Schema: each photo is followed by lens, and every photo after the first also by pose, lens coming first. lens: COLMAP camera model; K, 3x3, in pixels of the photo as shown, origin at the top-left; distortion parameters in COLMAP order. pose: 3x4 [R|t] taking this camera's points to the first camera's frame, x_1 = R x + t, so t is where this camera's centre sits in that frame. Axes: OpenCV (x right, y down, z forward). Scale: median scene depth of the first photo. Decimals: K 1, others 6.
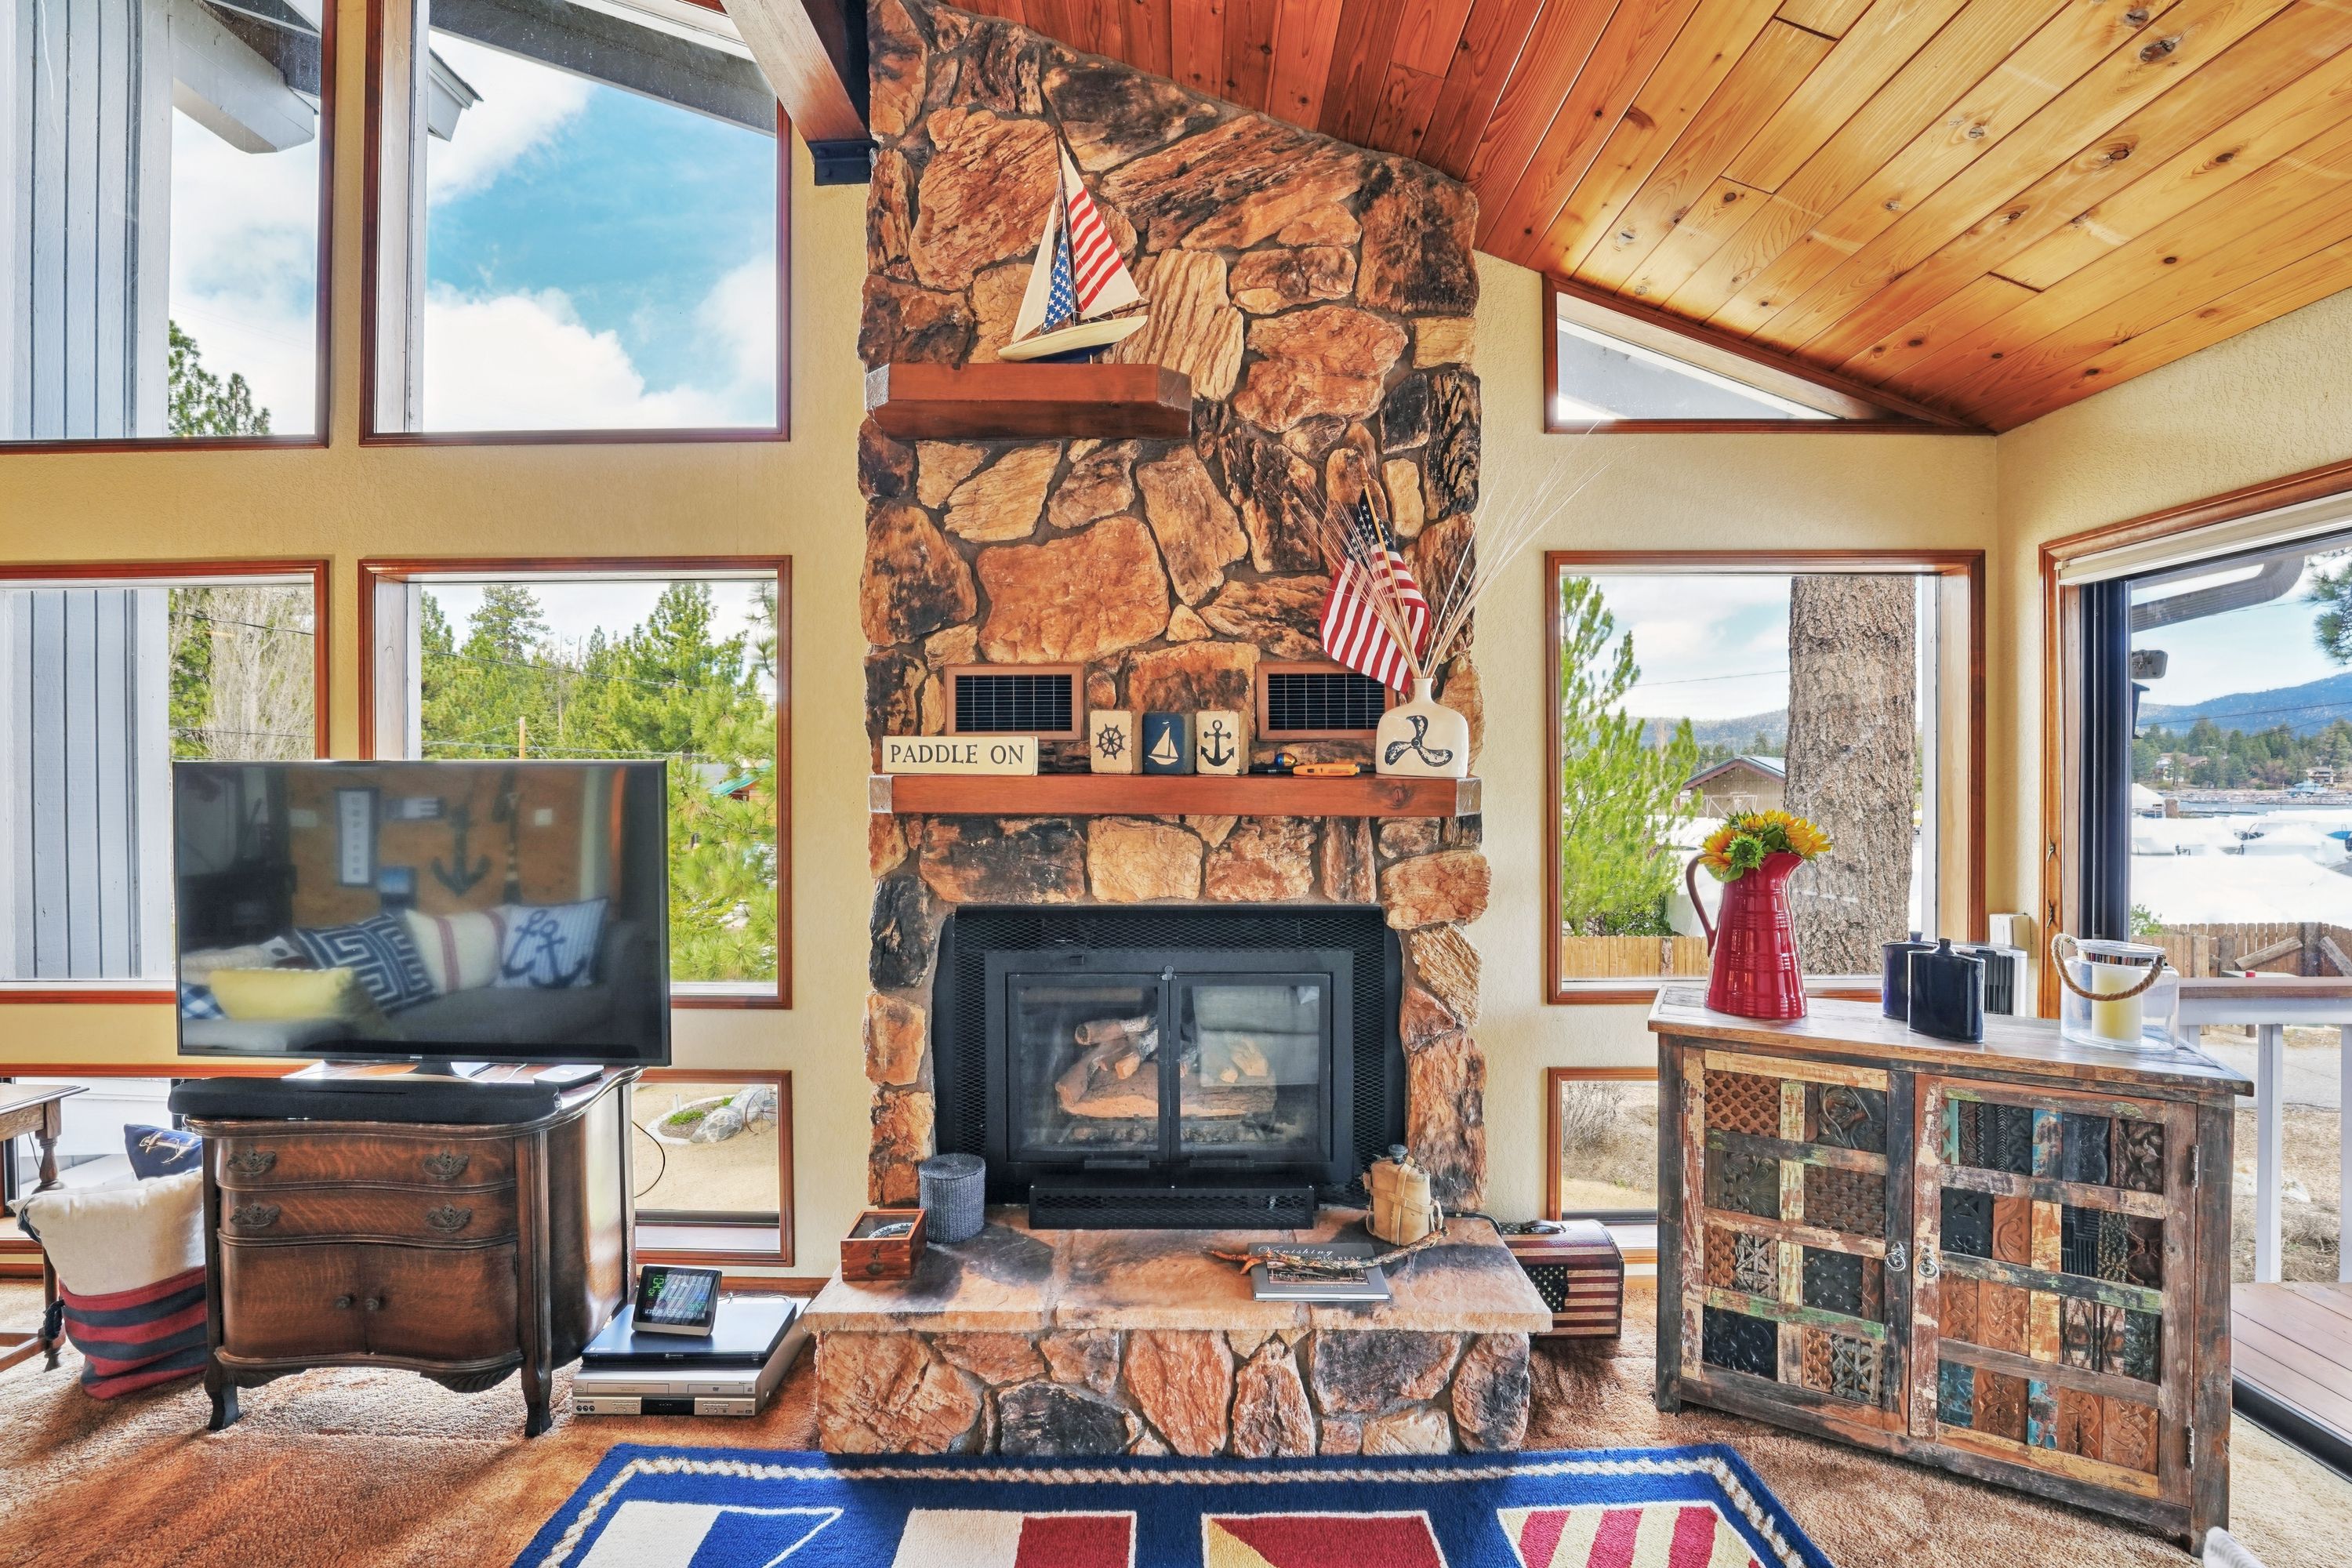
lens RADIAL K [[962.9, 0, 1175.3], [0, 962.9, 787.6], [0, 0, 1]] dist [-0.028372, 0.002451]
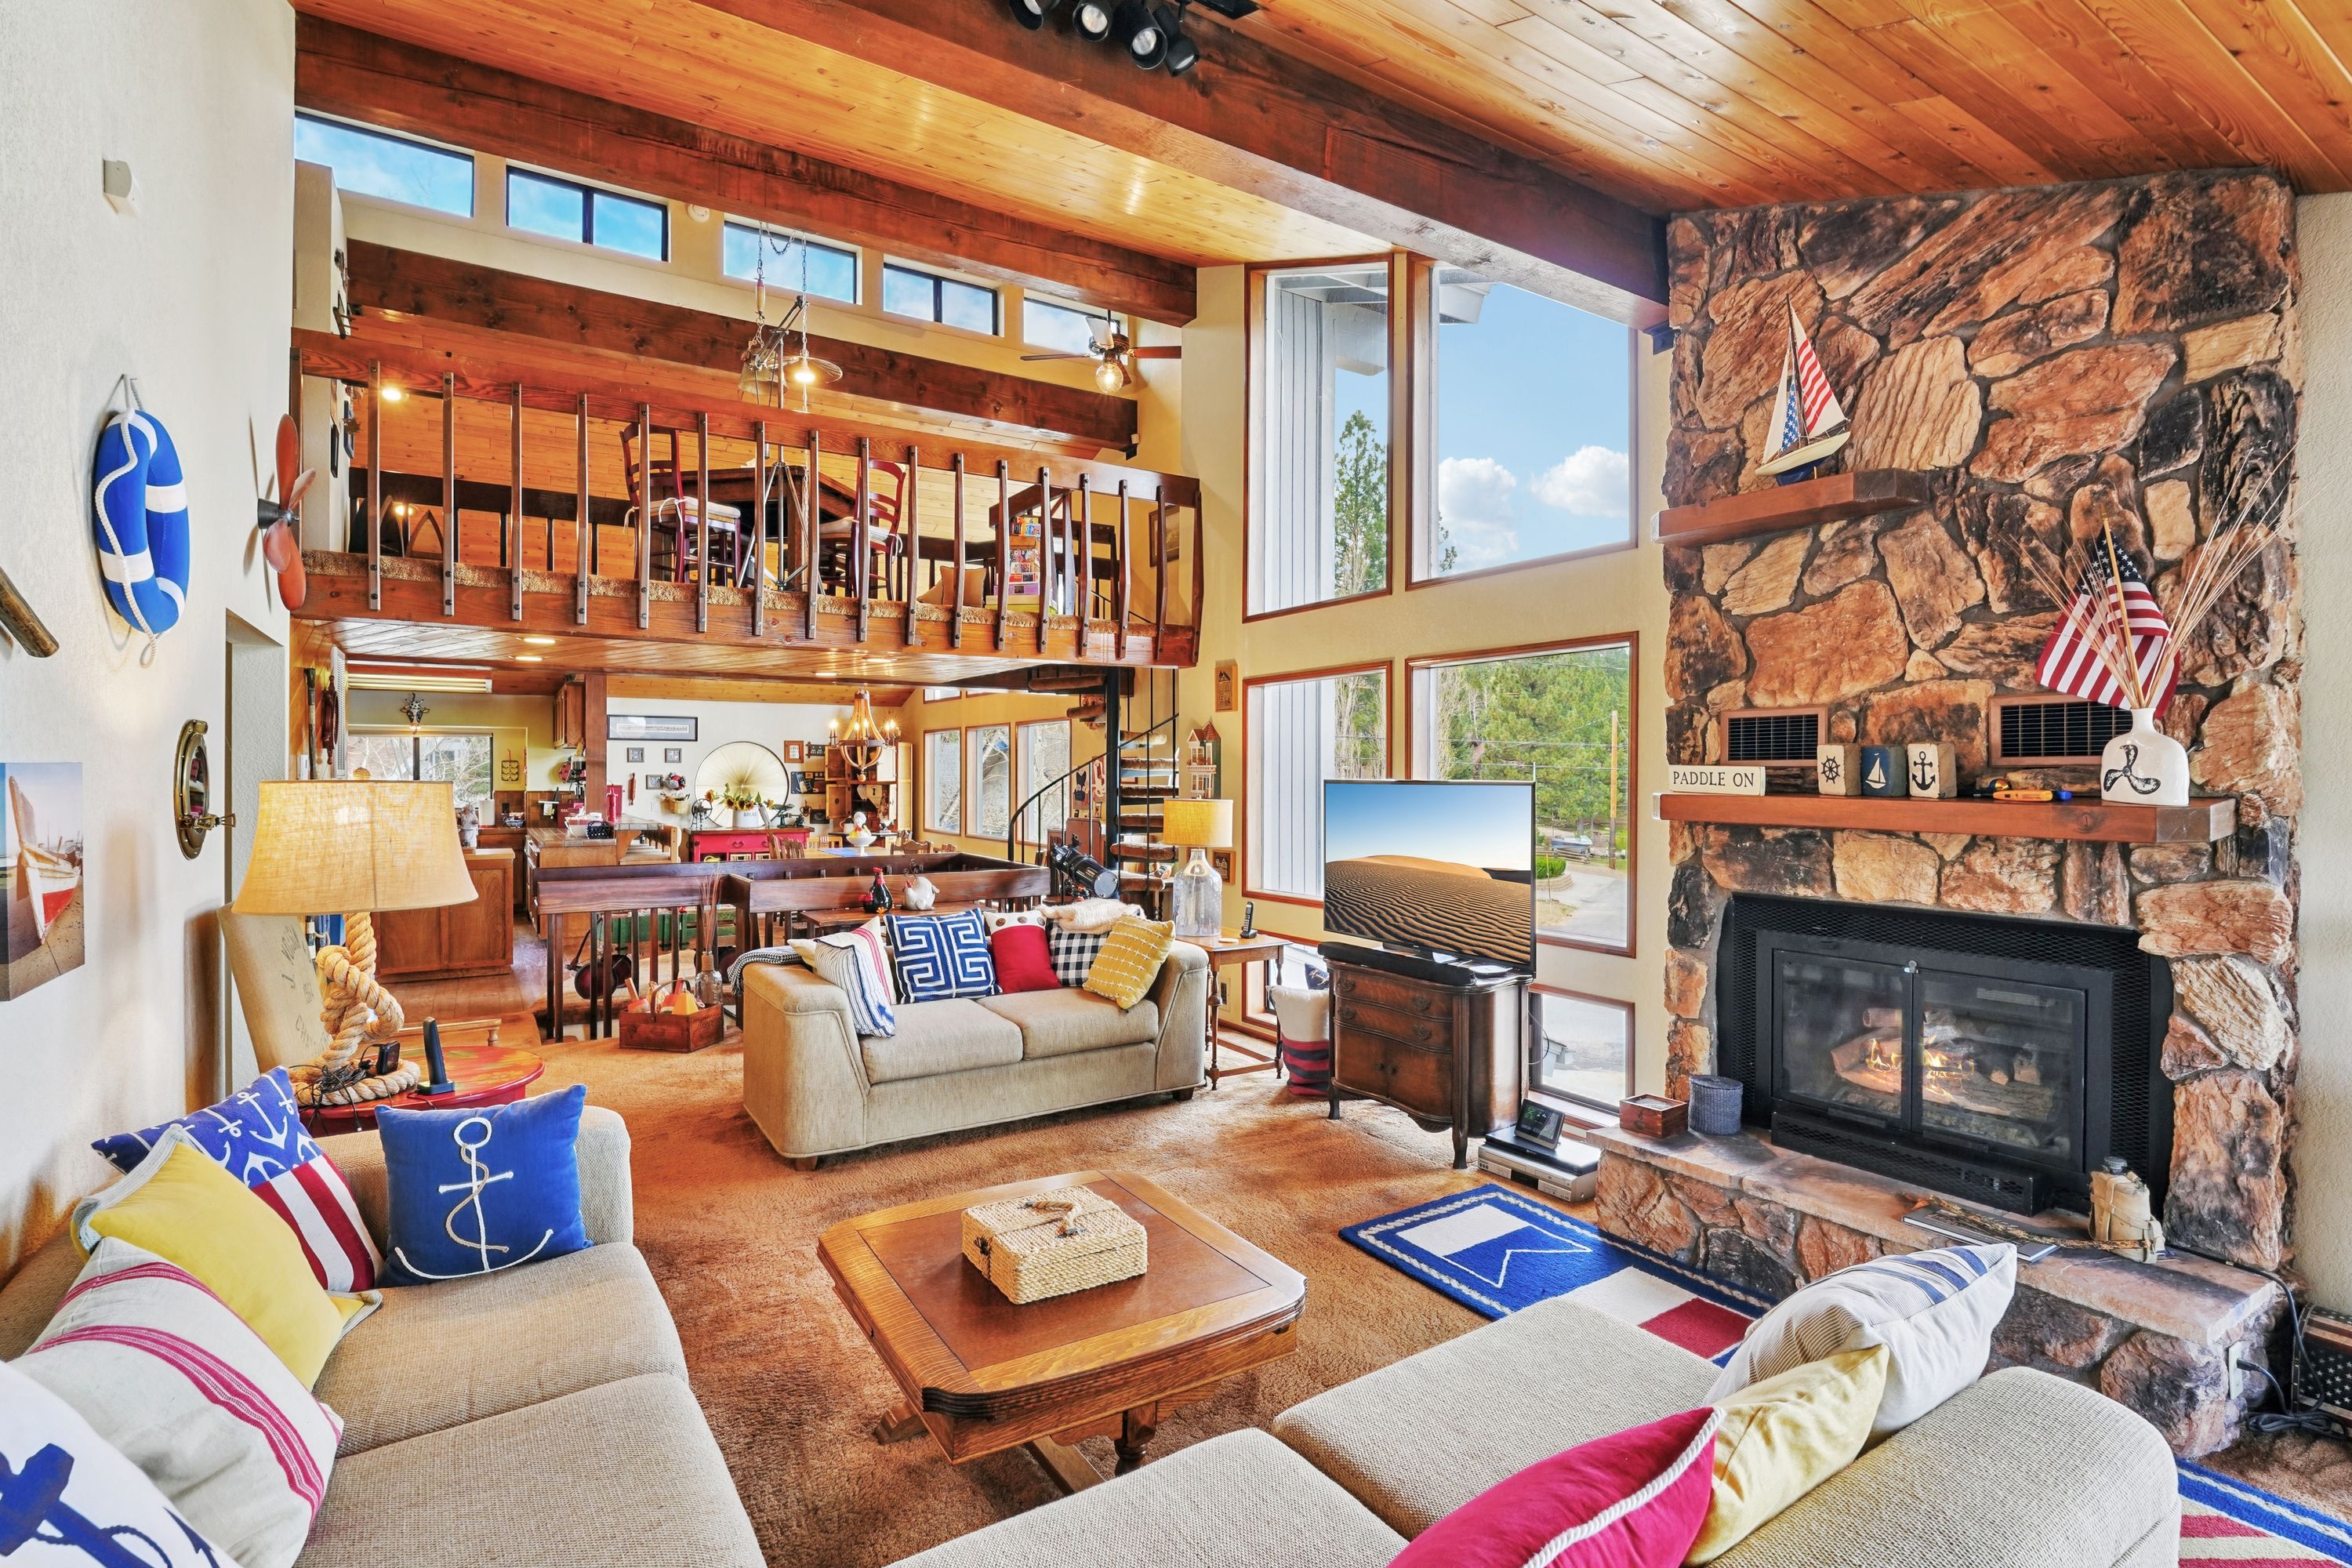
lens RADIAL K [[1088.7, 0, 1159.5], [0, 1088.7, 783.4], [0, 0, 1]] dist [-0.013337, -0.000715]
pose [[0.534638, 0.009524, -0.845027, 0.624048], [-0.006425, 0.999953, 0.007205, -0.032280], [0.845057, 0.001577, 0.534674, -0.475003]]
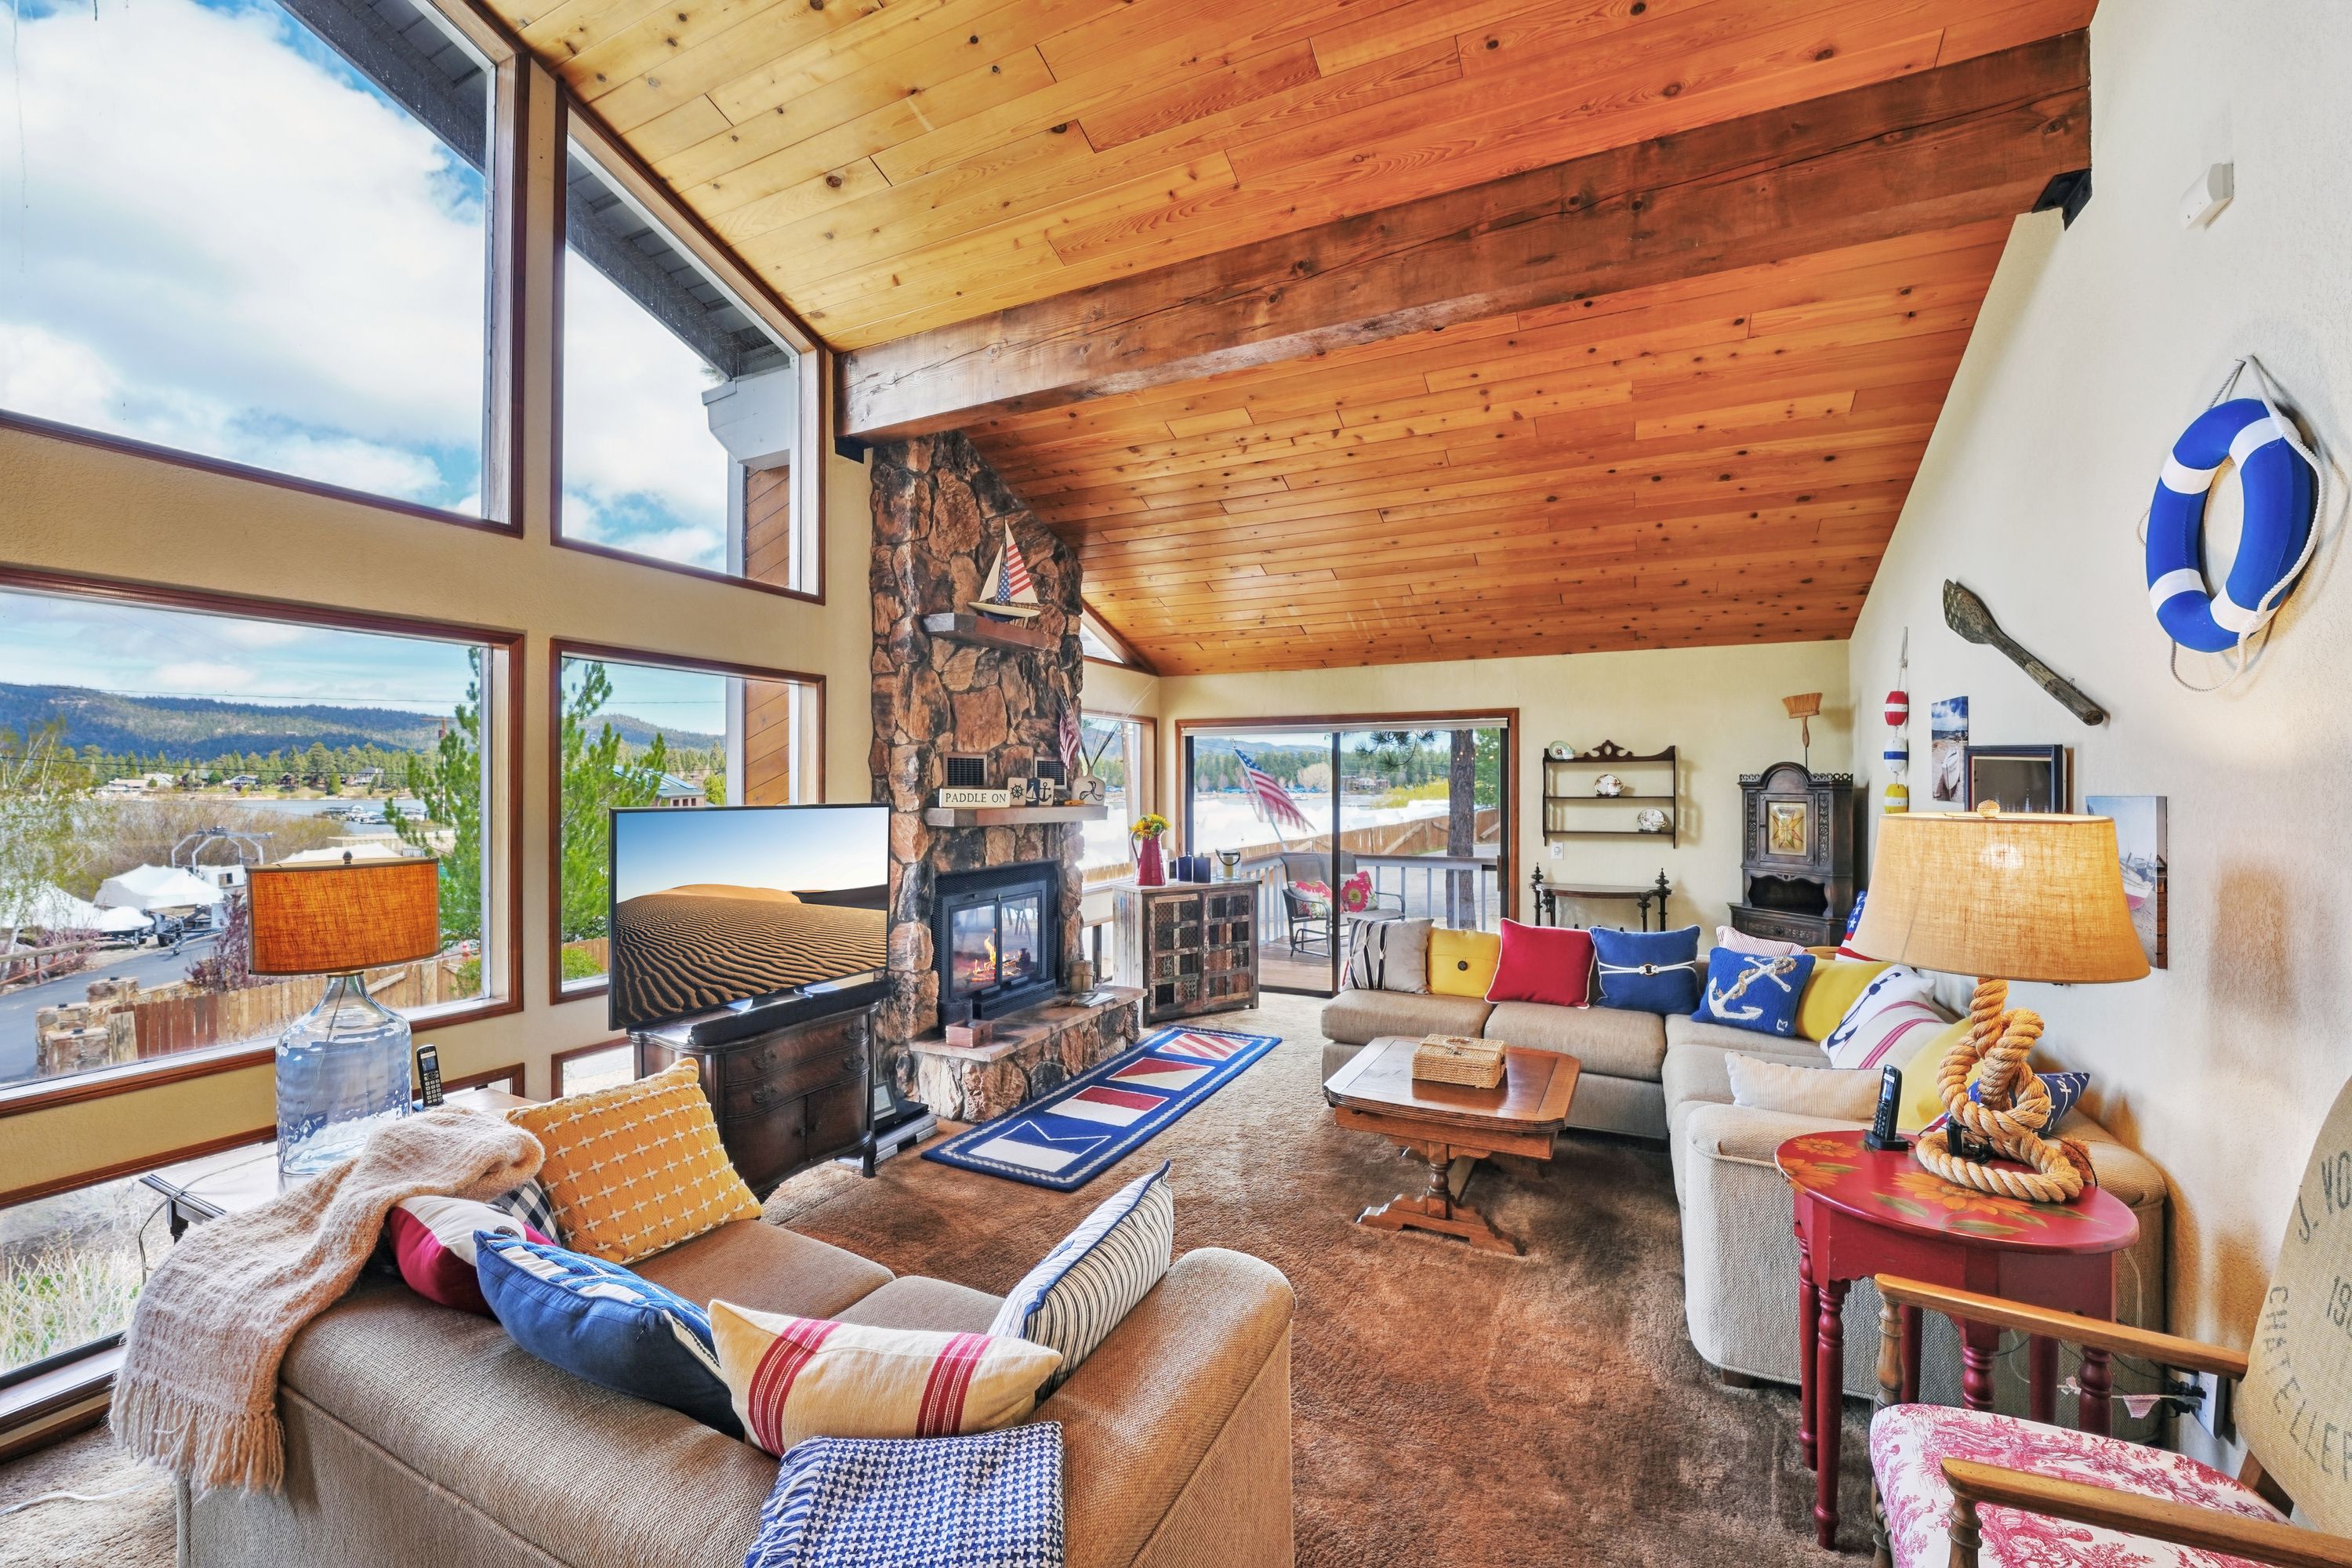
lens RADIAL K [[962.9, 0, 1162.9], [0, 962.9, 782.3], [0, 0, 1]] dist [-0.028372, 0.002451]
pose [[0.438762, 0.004654, 0.898591, -1.827876], [0.003711, 0.999969, -0.006991, -0.049266], [-0.898596, 0.006402, 0.438731, -0.278530]]
